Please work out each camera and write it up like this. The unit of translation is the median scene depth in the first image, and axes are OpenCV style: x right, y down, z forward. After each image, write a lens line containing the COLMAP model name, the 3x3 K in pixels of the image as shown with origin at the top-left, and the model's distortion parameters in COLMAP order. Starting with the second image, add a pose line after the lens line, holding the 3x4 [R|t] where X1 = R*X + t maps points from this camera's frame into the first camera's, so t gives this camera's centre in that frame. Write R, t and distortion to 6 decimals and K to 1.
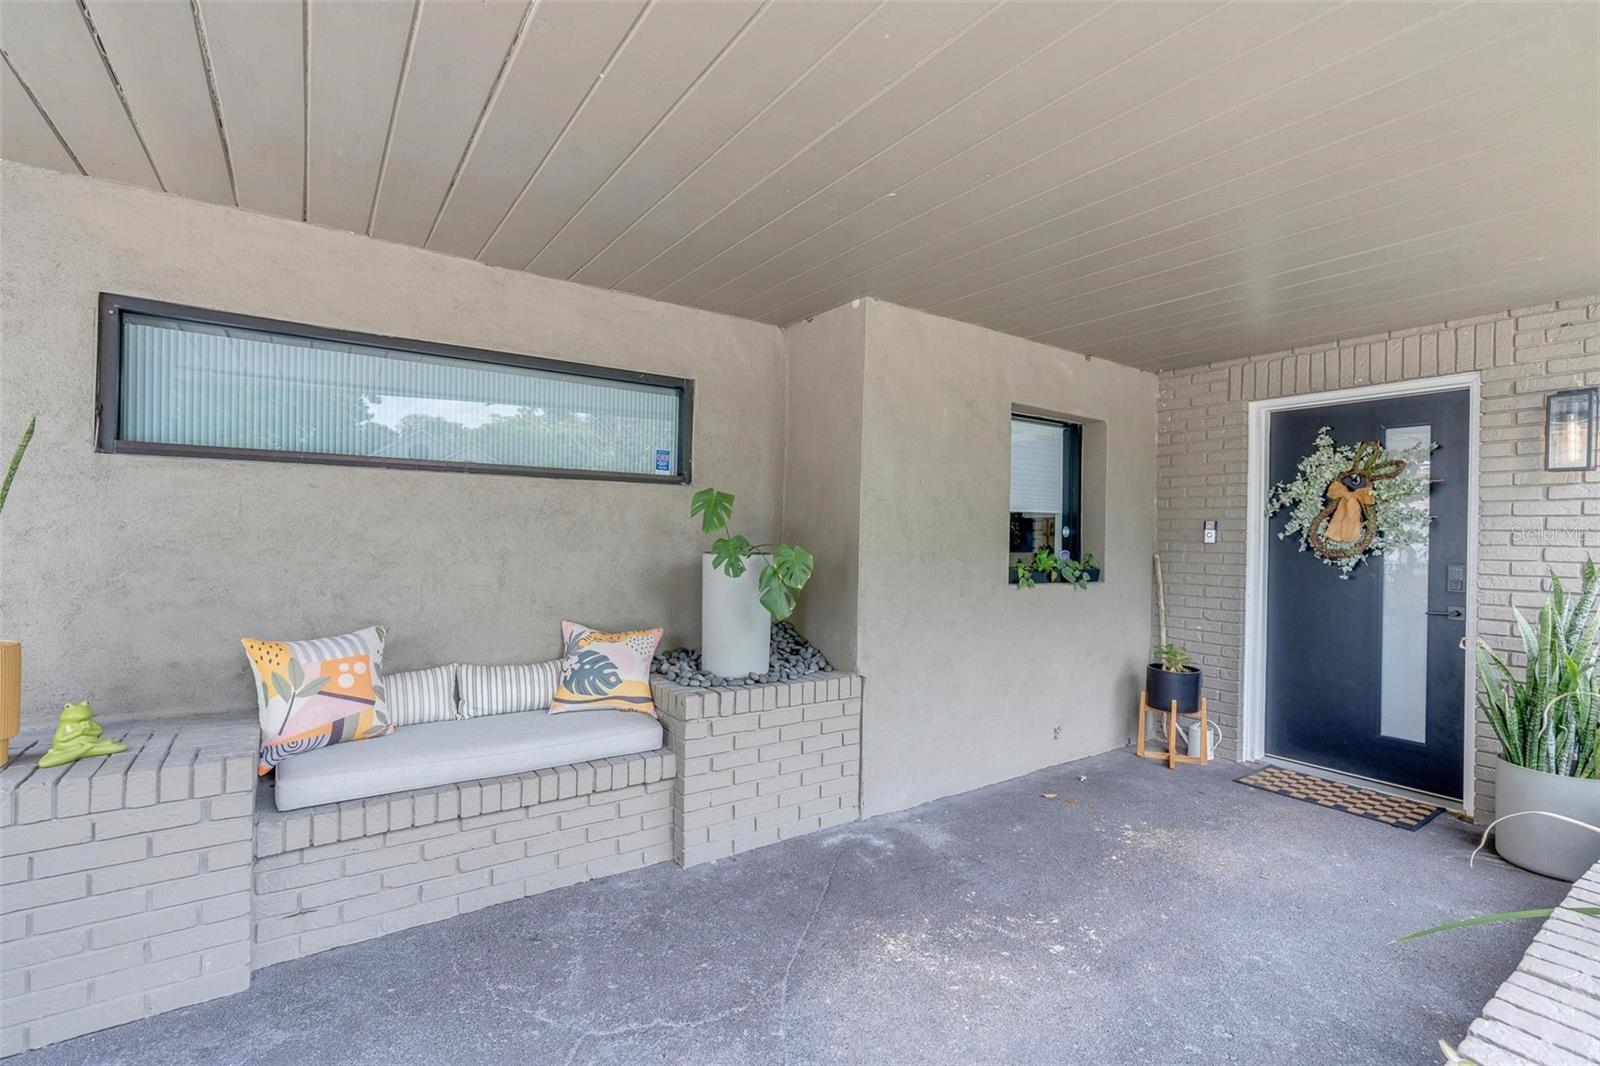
lens RADIAL K [[718.5, 0, 800.3], [0, 718.5, 530.4], [0, 0, 1]] dist [-0.000293, -0.000049]
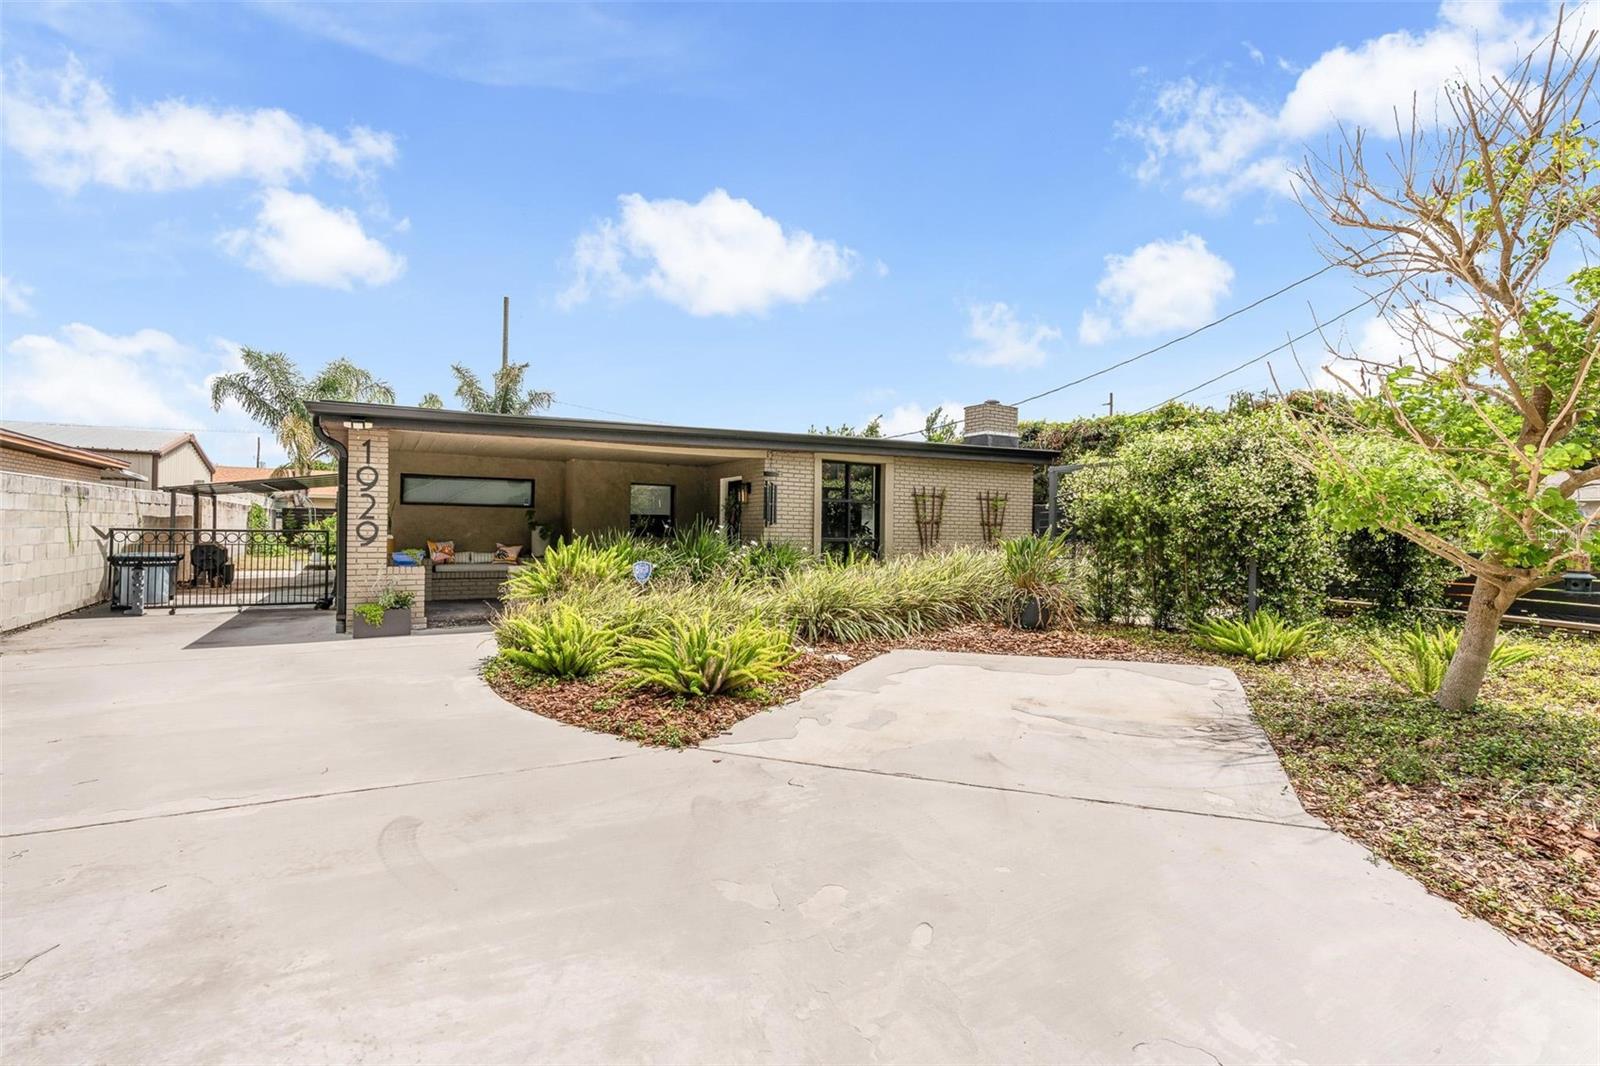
lens RADIAL K [[736.9, 0, 799.5], [0, 736.9, 534.3], [0, 0, 1]] dist [-0.000048, 0.000010]
pose [[0.994381, -0.005988, -0.105688, 2.145761], [0.005917, 0.999982, -0.000987, 0.111627], [0.105692, 0.000357, 0.994399, -3.503589]]
